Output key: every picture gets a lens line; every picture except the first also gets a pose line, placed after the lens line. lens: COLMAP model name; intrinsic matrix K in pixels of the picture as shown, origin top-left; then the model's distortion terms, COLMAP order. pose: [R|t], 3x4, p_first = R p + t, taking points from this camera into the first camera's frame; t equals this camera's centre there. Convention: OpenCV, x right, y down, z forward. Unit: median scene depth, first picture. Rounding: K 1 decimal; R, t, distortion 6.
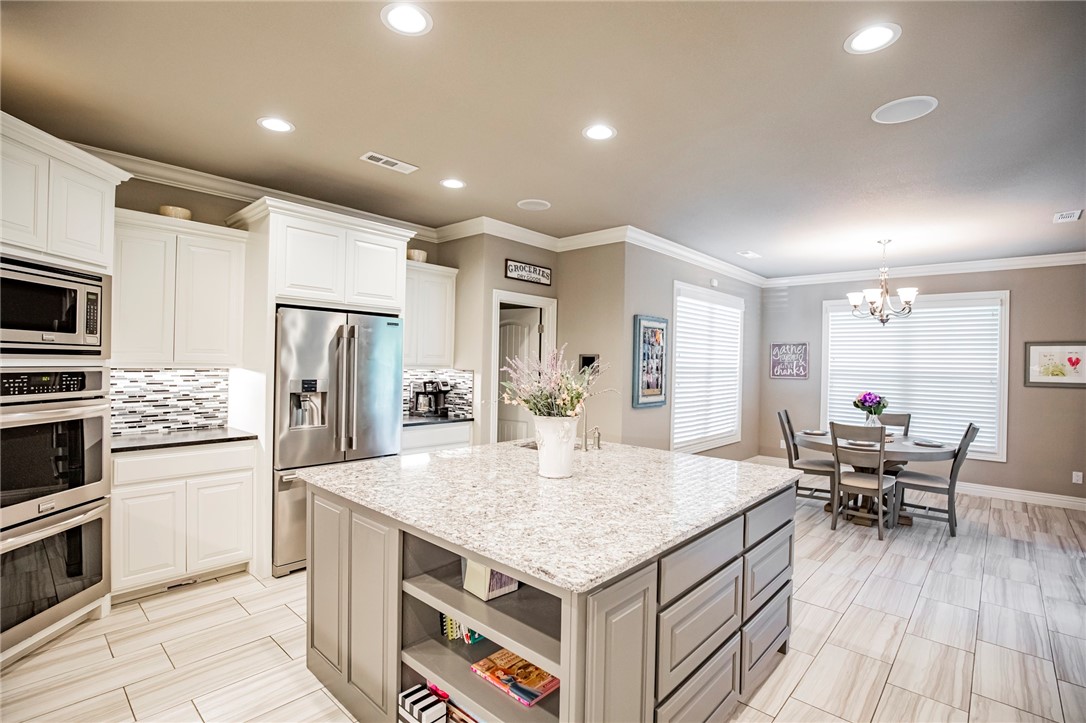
lens RADIAL K [[506.0, 0, 554.2], [0, 506.0, 364.5], [0, 0, 1]] dist [-0.035047, 0.007209]
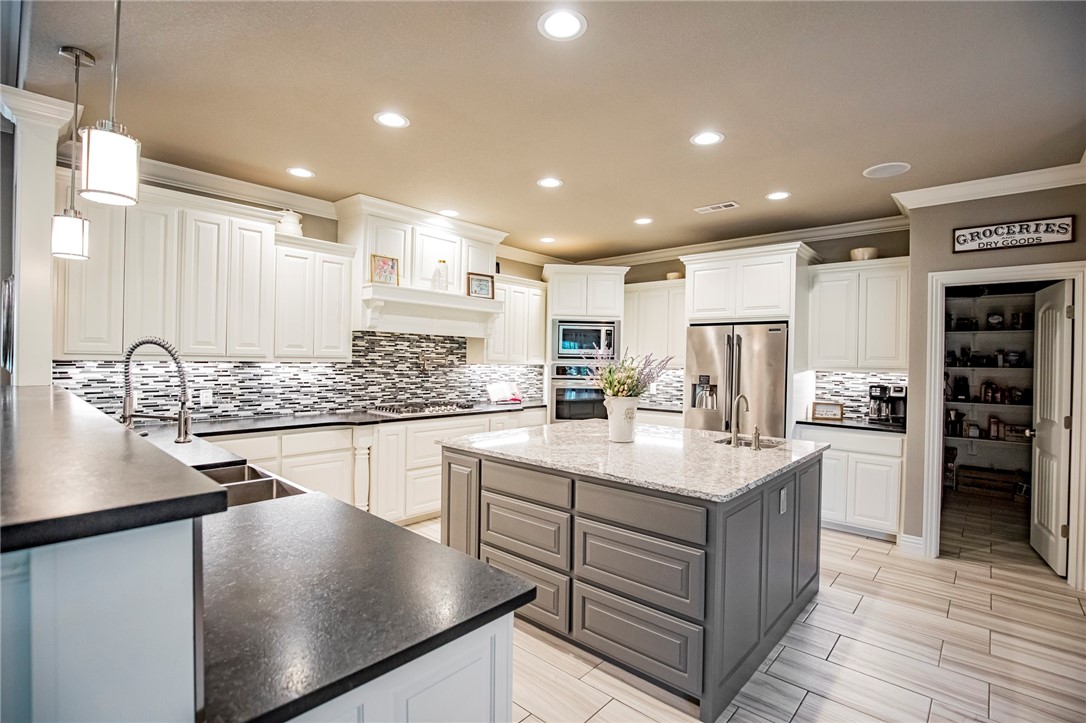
lens RADIAL K [[506.0, 0, 545.4], [0, 506.0, 363.7], [0, 0, 1]] dist [-0.035047, 0.007209]
pose [[-0.003748, -0.013940, -0.999896, 0.881760], [-0.022151, 0.999659, -0.013854, 0.025539], [0.999748, 0.022096, -0.004055, 0.525071]]
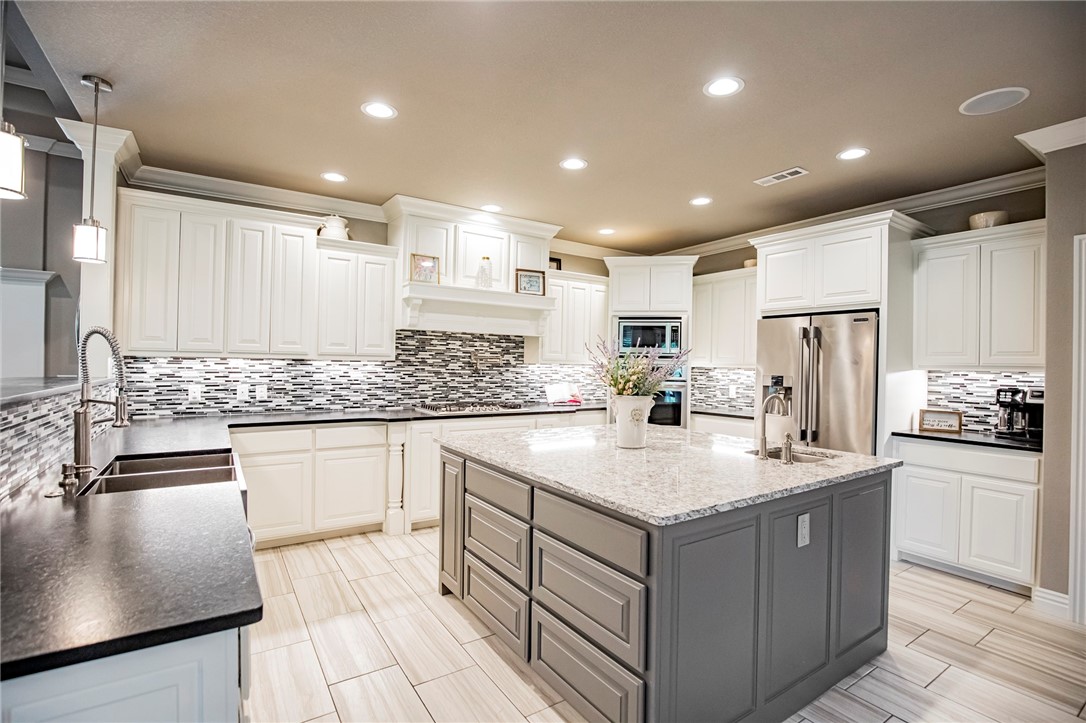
lens RADIAL K [[506.0, 0, 547.9], [0, 506.0, 363.6], [0, 0, 1]] dist [-0.035047, 0.007209]
pose [[-0.252872, -0.025626, -0.967160, 0.776282], [-0.026764, 0.999452, -0.019484, 0.037219], [0.967130, 0.020958, -0.253419, 0.727823]]
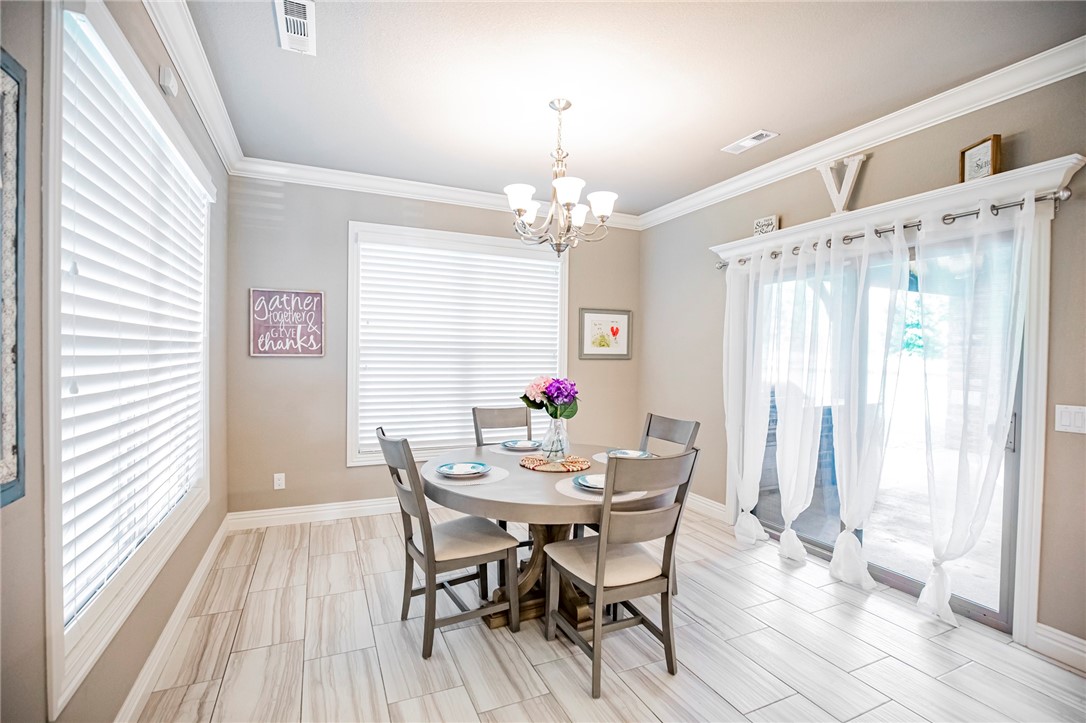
lens RADIAL K [[506.0, 0, 548.8], [0, 506.0, 360.8], [0, 0, 1]] dist [-0.035047, 0.007209]
pose [[0.405678, -0.029062, 0.913554, 0.196427], [-0.001565, 0.999471, 0.032490, 0.029600], [-0.914015, -0.014610, 0.405417, 1.115177]]
